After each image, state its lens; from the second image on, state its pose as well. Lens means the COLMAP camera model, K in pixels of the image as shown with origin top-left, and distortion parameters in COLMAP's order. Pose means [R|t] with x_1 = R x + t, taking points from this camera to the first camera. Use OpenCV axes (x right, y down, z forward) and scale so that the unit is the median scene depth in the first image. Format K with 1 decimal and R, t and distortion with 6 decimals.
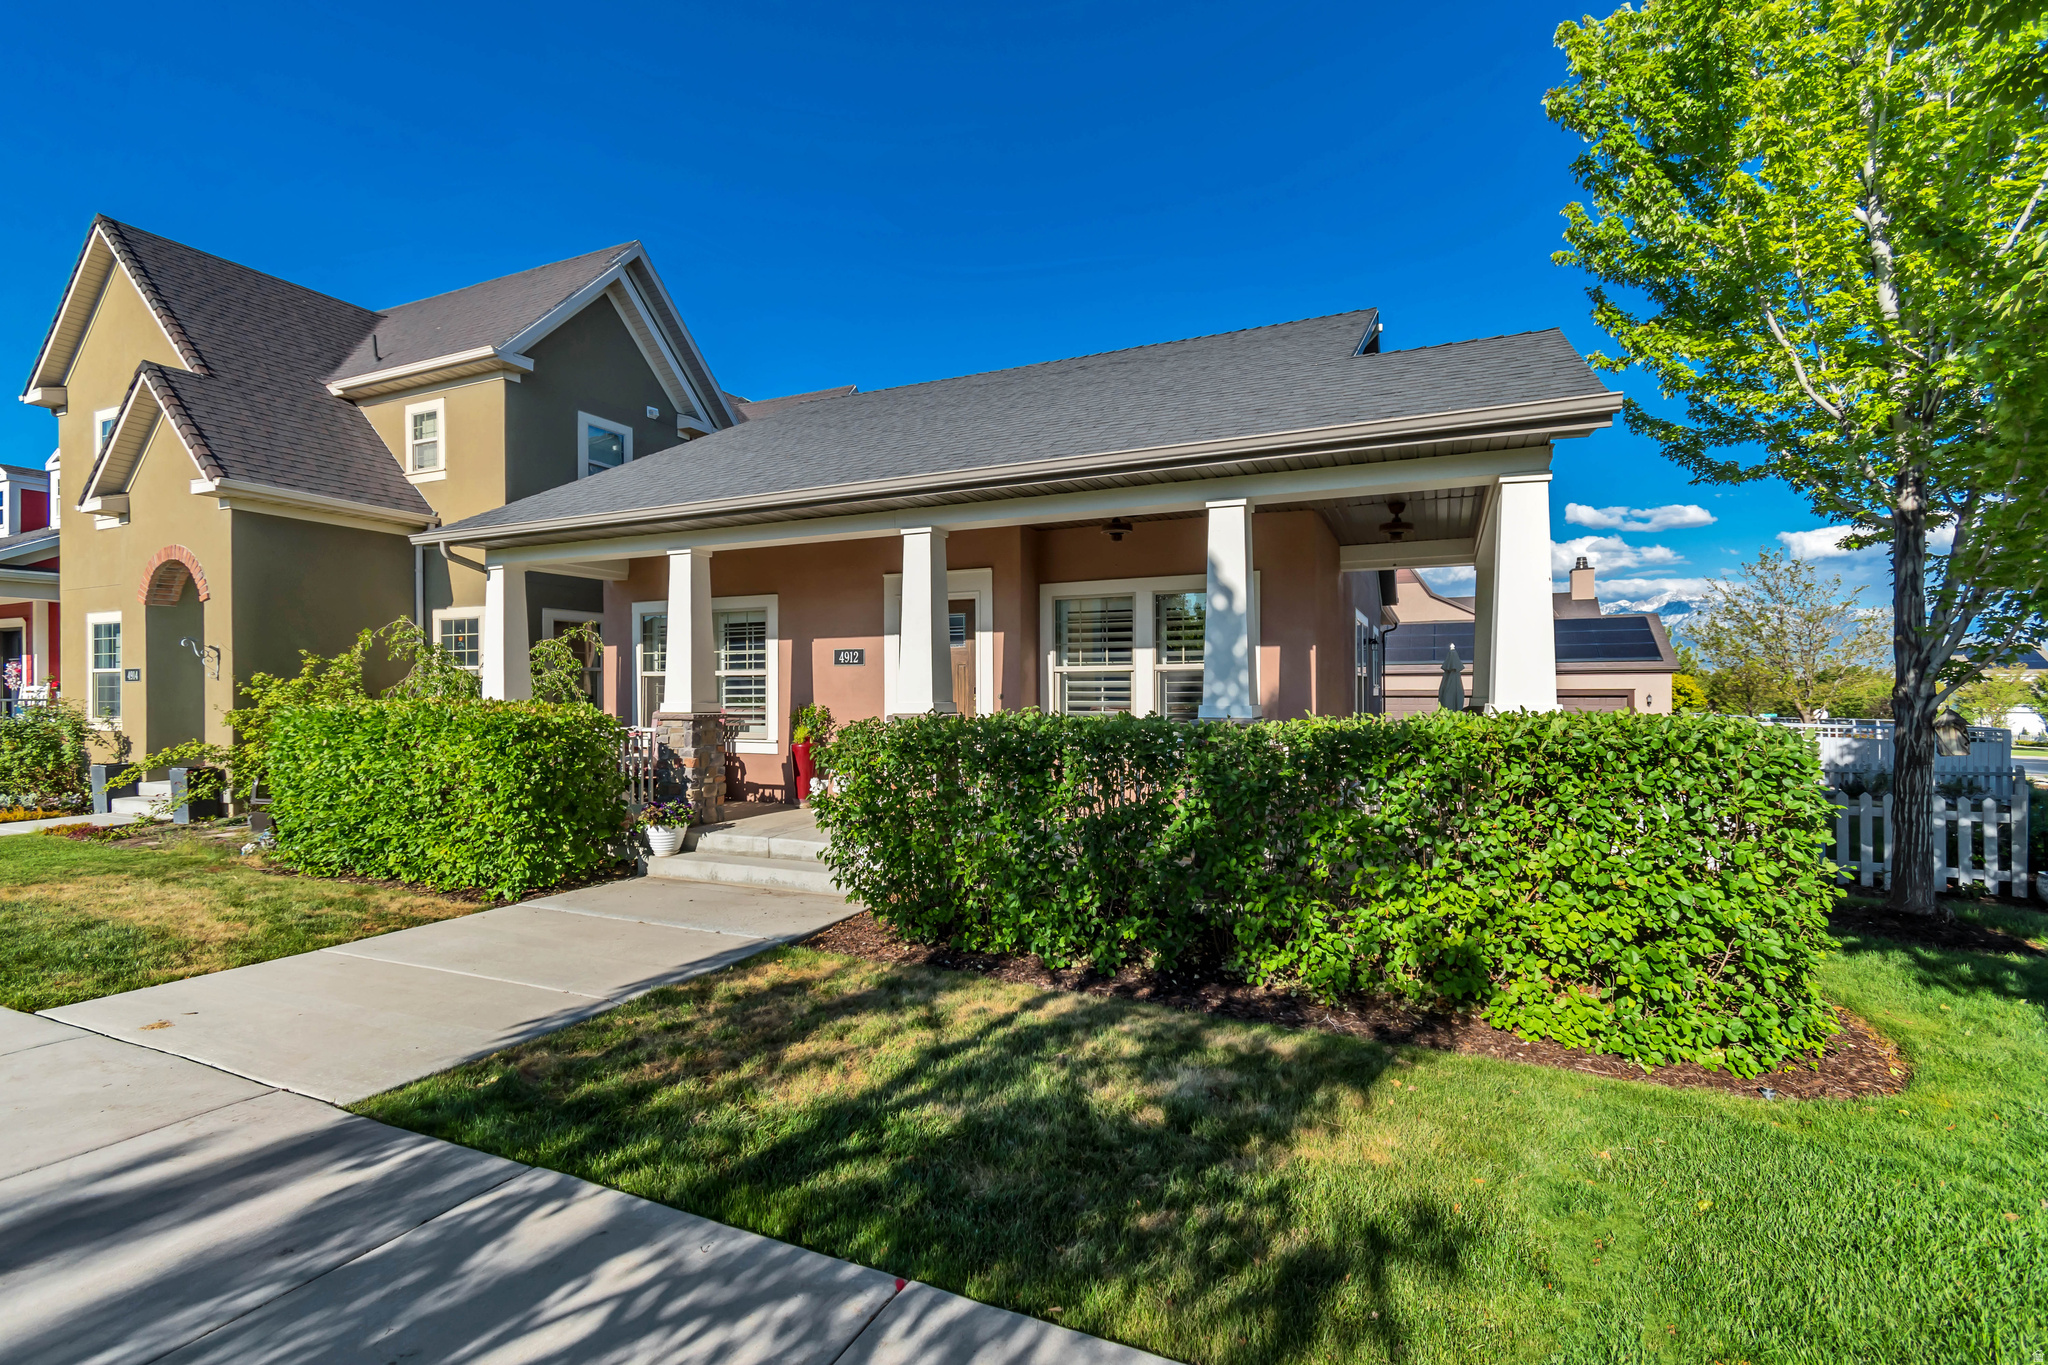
lens RADIAL K [[905.9, 0, 1026.8], [0, 905.9, 691.6], [0, 0, 1]] dist [0.001915, 0.000316]
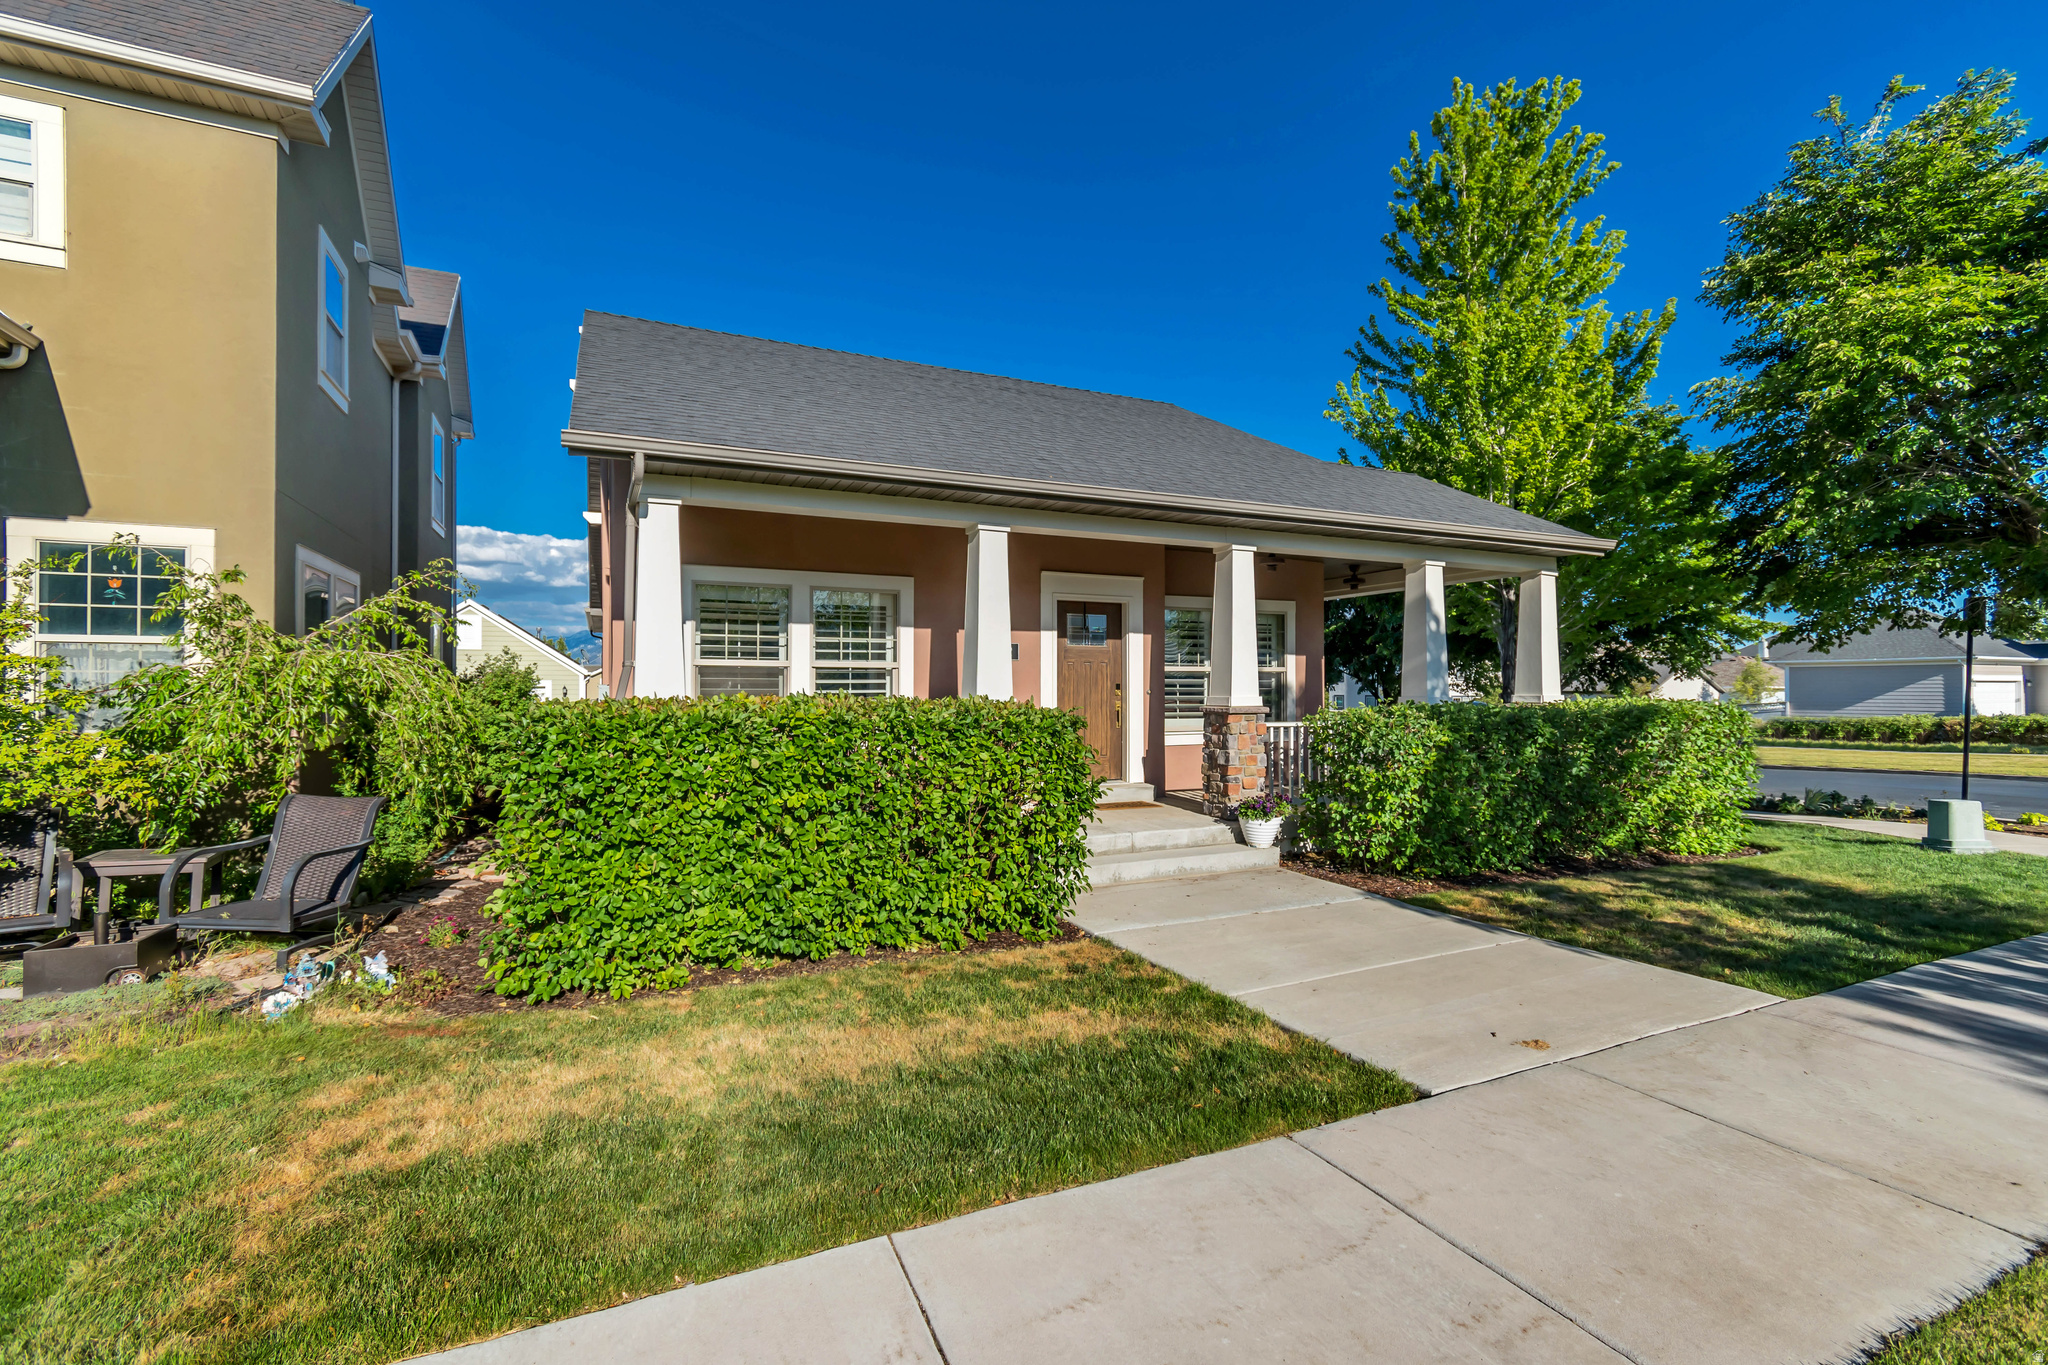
lens RADIAL K [[896.4, 0, 1025.8], [0, 896.4, 676.7], [0, 0, 1]] dist [0.001951, 0.000499]
pose [[0.655761, 0.013380, 0.754850, -1.080628], [-0.000780, 0.999854, -0.017046, 0.006267], [-0.754968, 0.010589, 0.655676, 0.427732]]
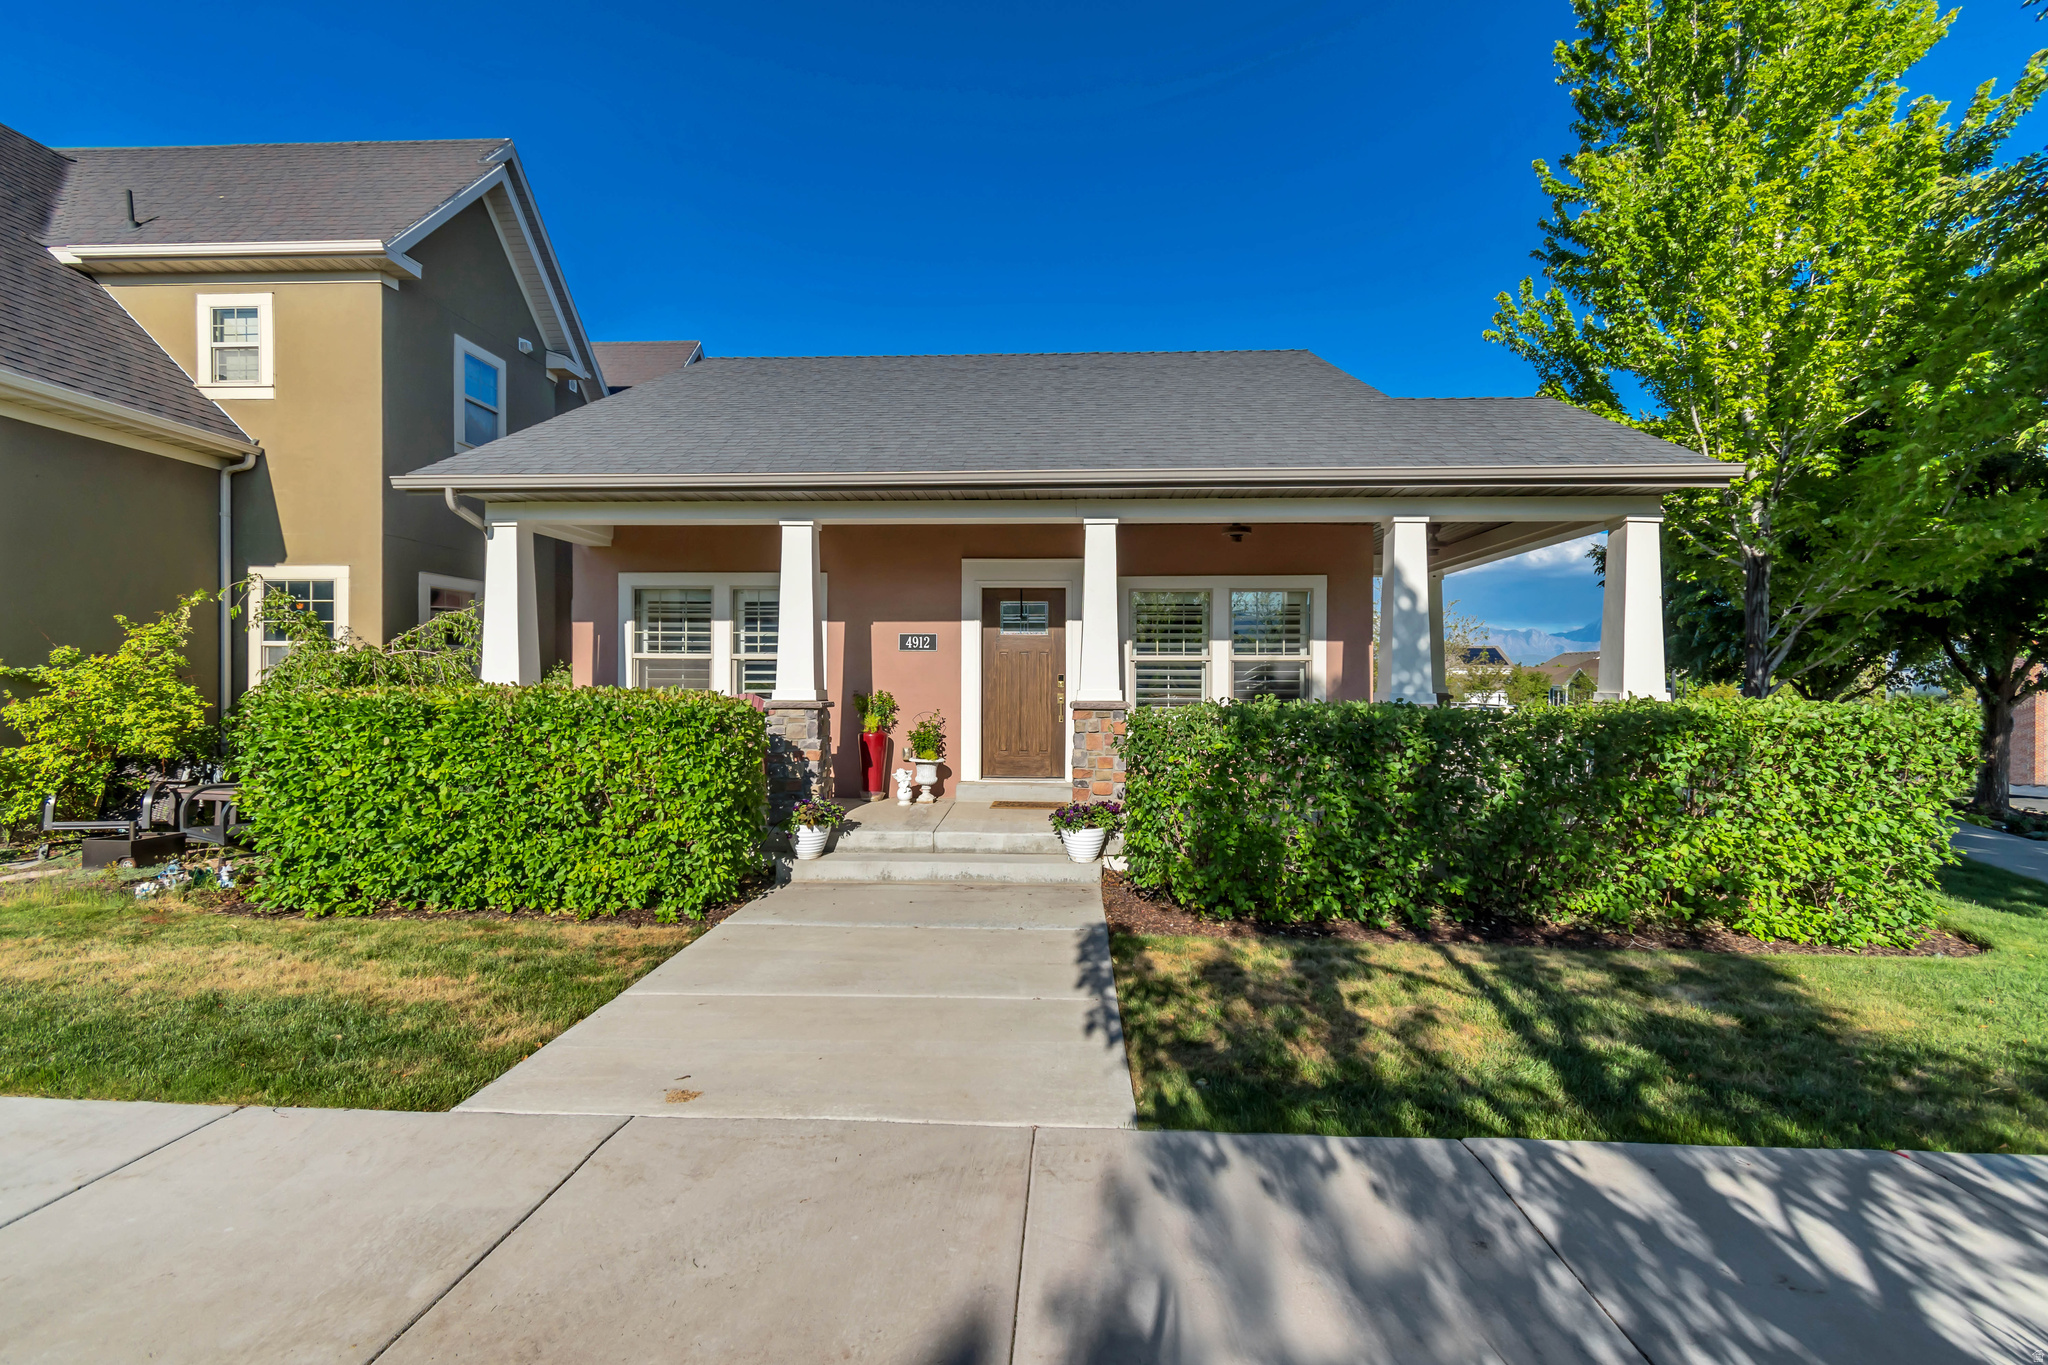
lens RADIAL K [[899.1, 0, 1024.0], [0, 899.1, 682.5], [0, 0, 1]] dist [0.000381, -0.000224]
pose [[0.930642, 0.004108, 0.365908, -0.528762], [-0.006196, 0.999971, 0.004534, -0.000372], [-0.365878, -0.006487, 0.930640, 0.085581]]
